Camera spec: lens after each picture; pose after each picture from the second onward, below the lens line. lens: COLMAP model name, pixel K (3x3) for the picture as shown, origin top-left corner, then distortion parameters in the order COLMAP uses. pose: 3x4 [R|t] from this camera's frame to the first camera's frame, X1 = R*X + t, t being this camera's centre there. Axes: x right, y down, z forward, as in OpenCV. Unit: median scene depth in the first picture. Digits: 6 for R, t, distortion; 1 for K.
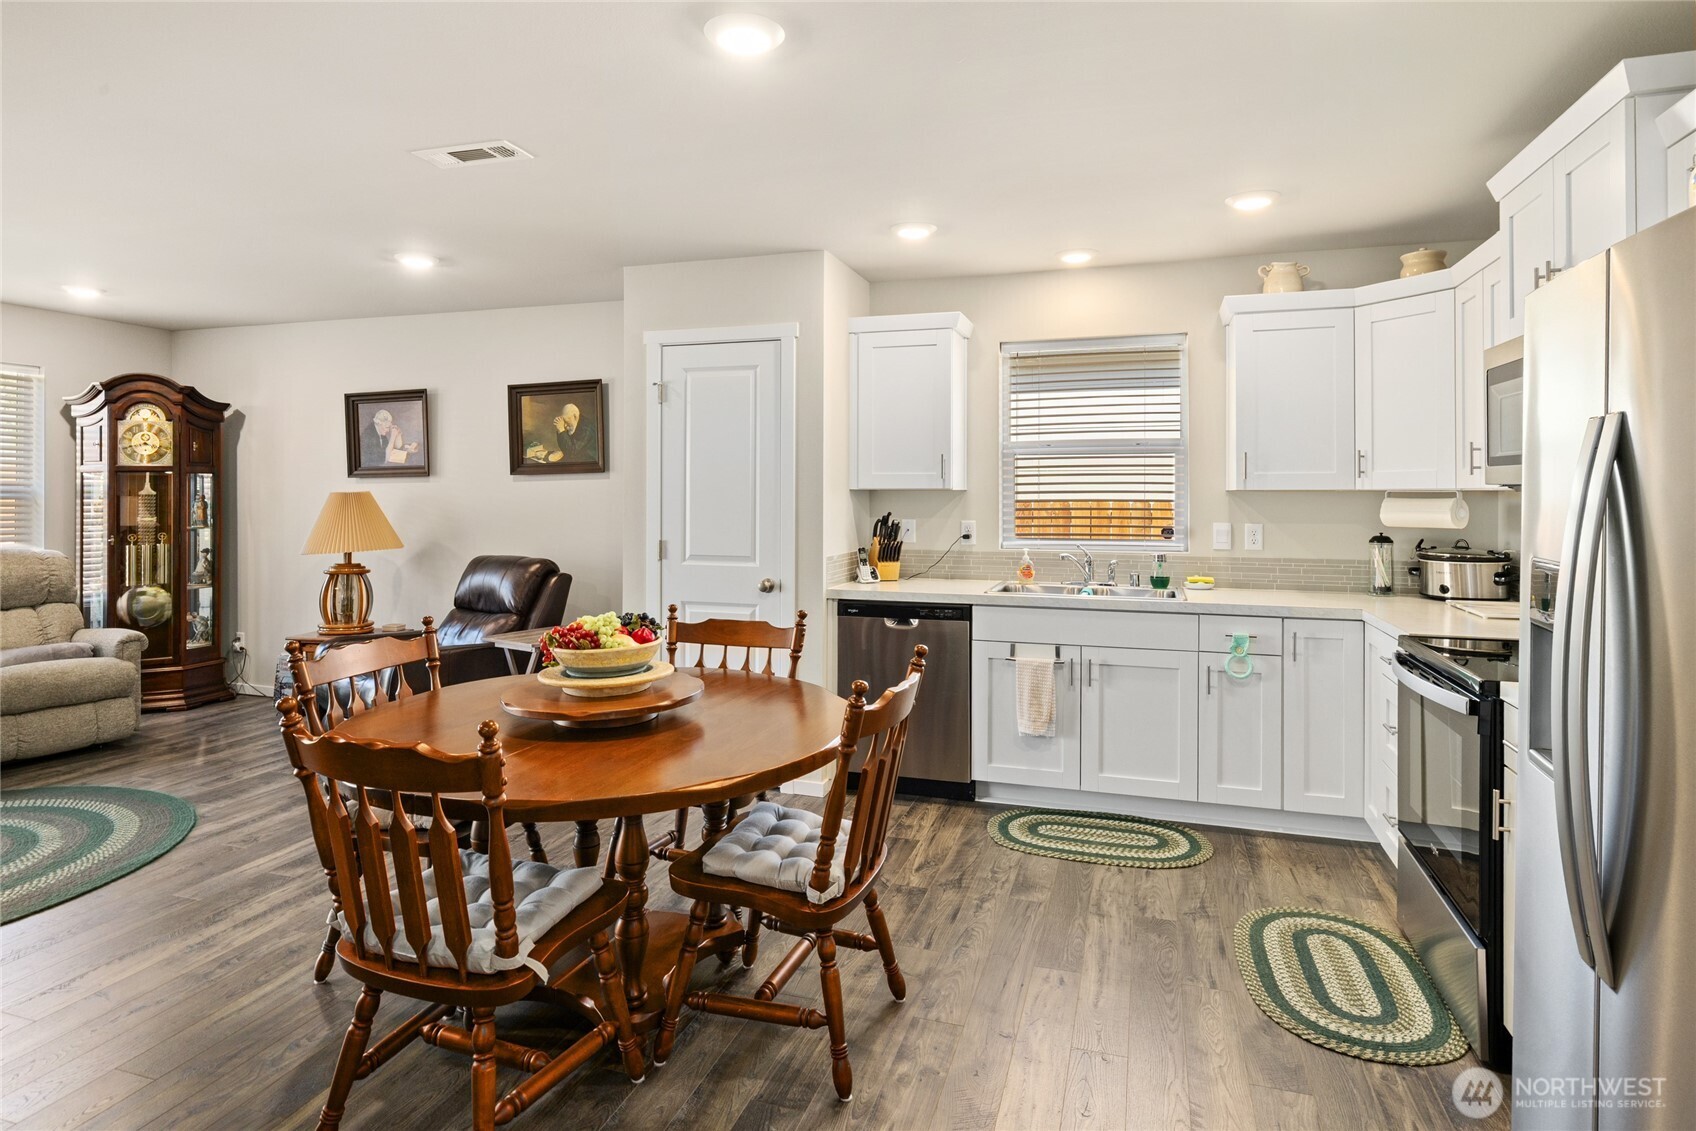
lens RADIAL K [[926.0, 0, 851.8], [0, 926.0, 486.0], [0, 0, 1]] dist [-0.006300, 0.003124]
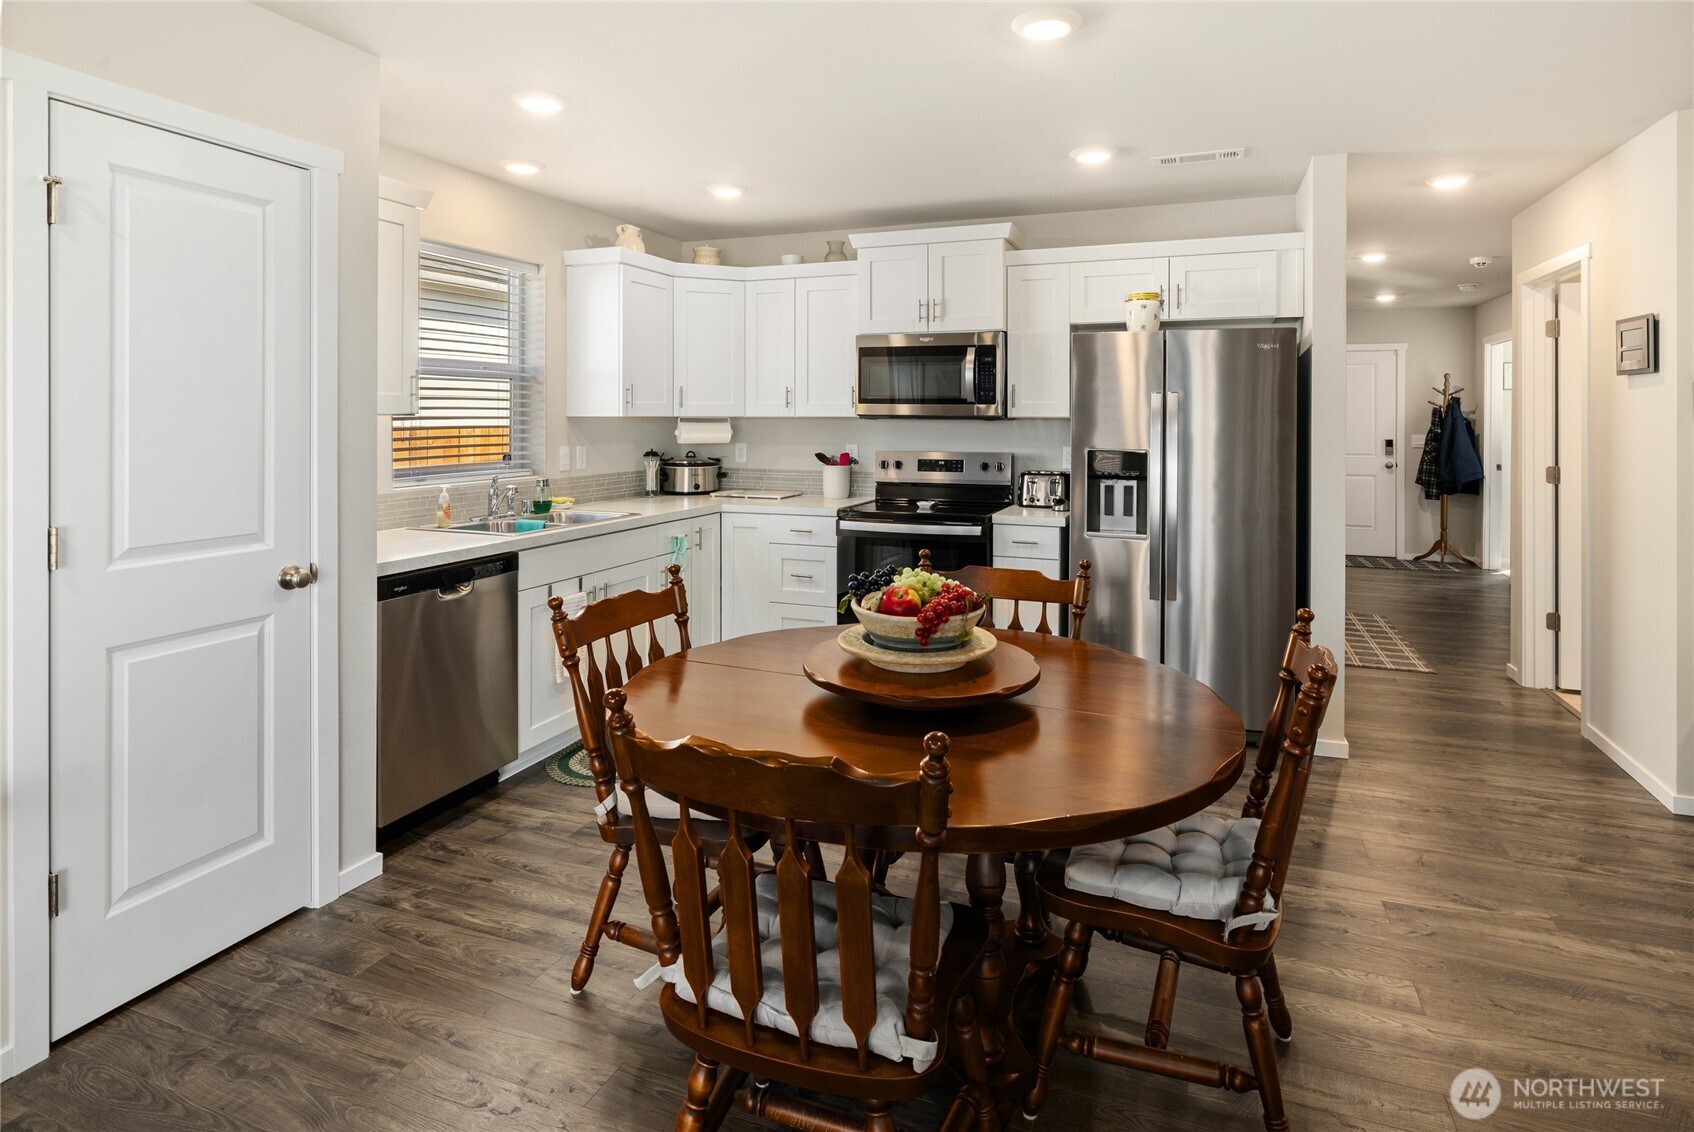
lens RADIAL K [[911.5, 0, 849.8], [0, 911.5, 418.3], [0, 0, 1]] dist [0.002456, -0.001112]
pose [[0.058348, -0.003839, 0.998289, -0.724983], [-0.010374, 0.999936, 0.004452, -0.001159], [-0.998242, -0.010616, 0.058305, 0.673907]]
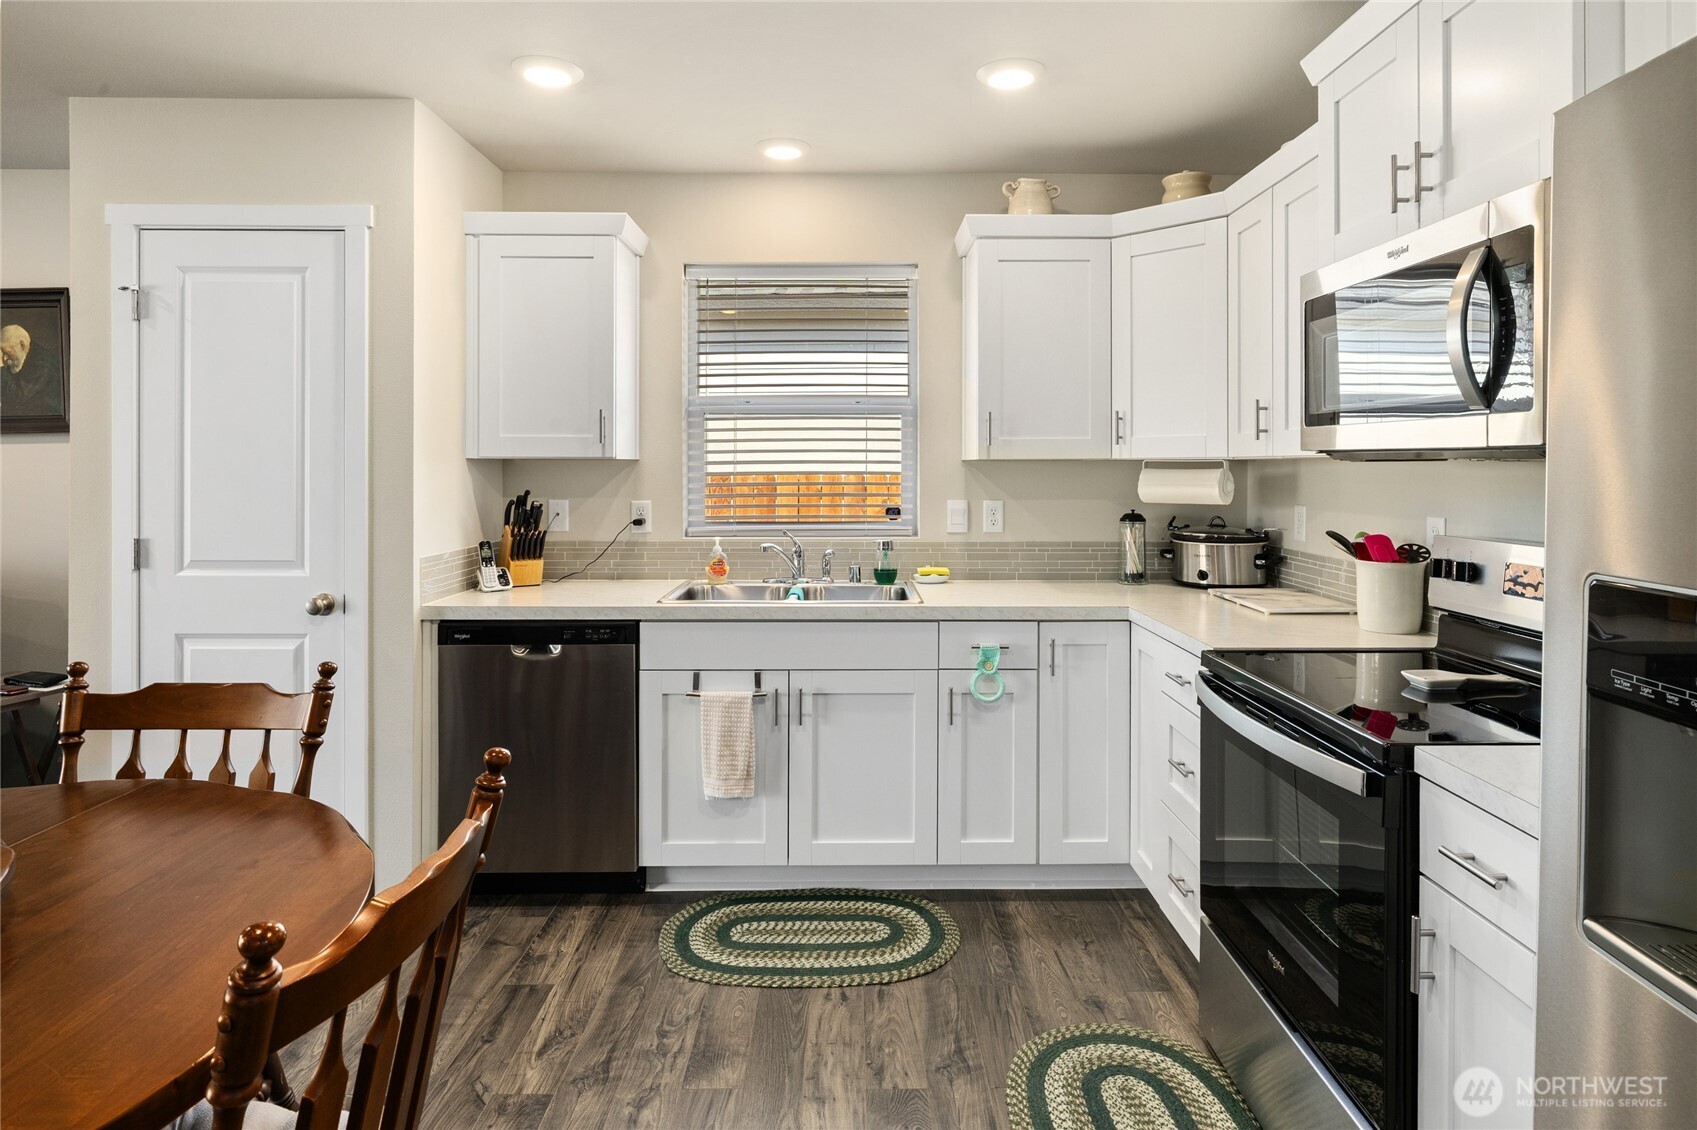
lens RADIAL K [[926.5, 0, 863.4], [0, 926.5, 467.7], [0, 0, 1]] dist [-0.006300, 0.003124]
pose [[0.946948, -0.001717, 0.321383, 0.067494], [-0.001408, 0.999954, 0.009490, 0.004358], [-0.321385, -0.009439, 0.946902, 0.285511]]
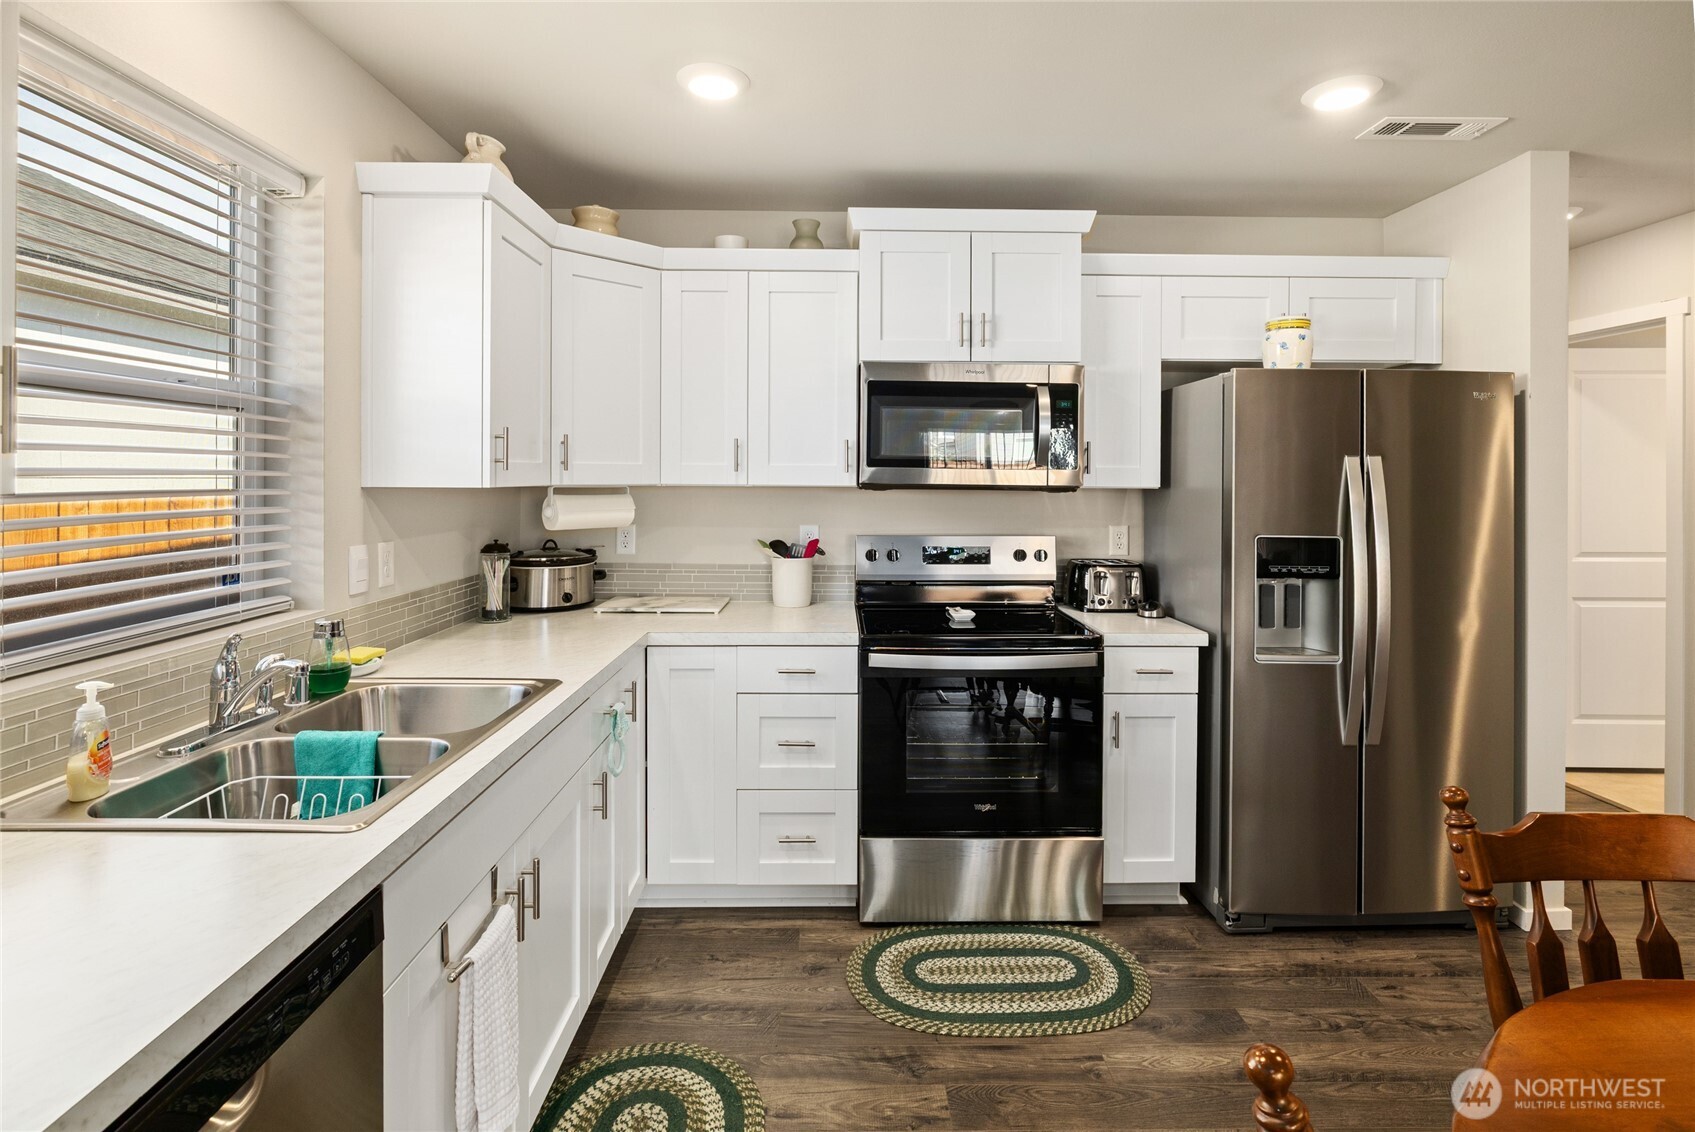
lens RADIAL K [[828.9, 0, 848.9], [0, 828.9, 479.5], [0, 0, 1]] dist [0.002631, 0.000325]
pose [[-0.325198, -0.006324, 0.945625, -0.183609], [-0.014656, 0.999891, 0.001647, -0.005228], [-0.945532, -0.013324, -0.325255, 0.987504]]
